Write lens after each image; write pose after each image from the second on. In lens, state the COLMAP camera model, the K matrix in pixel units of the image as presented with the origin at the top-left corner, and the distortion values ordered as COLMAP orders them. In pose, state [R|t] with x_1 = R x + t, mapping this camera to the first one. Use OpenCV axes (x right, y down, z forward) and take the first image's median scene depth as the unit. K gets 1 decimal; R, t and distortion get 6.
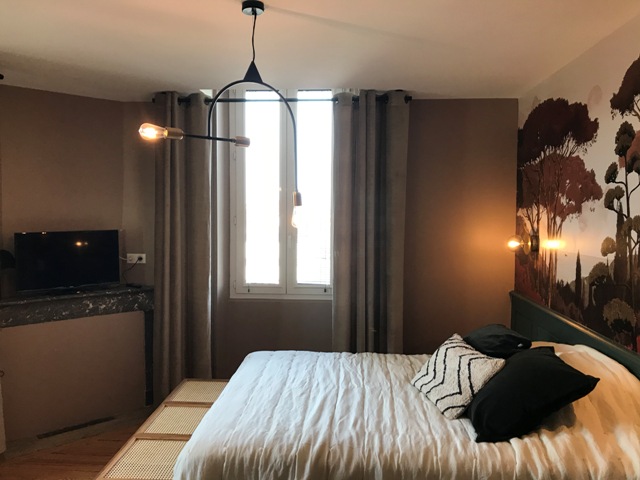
lens RADIAL K [[517.6, 0, 319.3], [0, 517.6, 237.6], [0, 0, 1]] dist [0.048808, -0.052393]
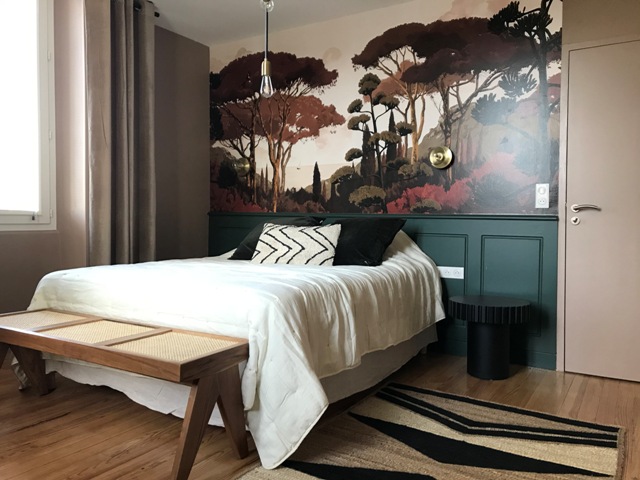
lens RADIAL K [[517.6, 0, 319.3], [0, 517.6, 240.5], [0, 0, 1]] dist [0.048808, -0.052393]
pose [[0.478248, -0.043988, 0.877122, -0.838795], [0.038542, 0.998834, 0.029077, 0.219658], [-0.877379, 0.019900, 0.479386, 0.354126]]
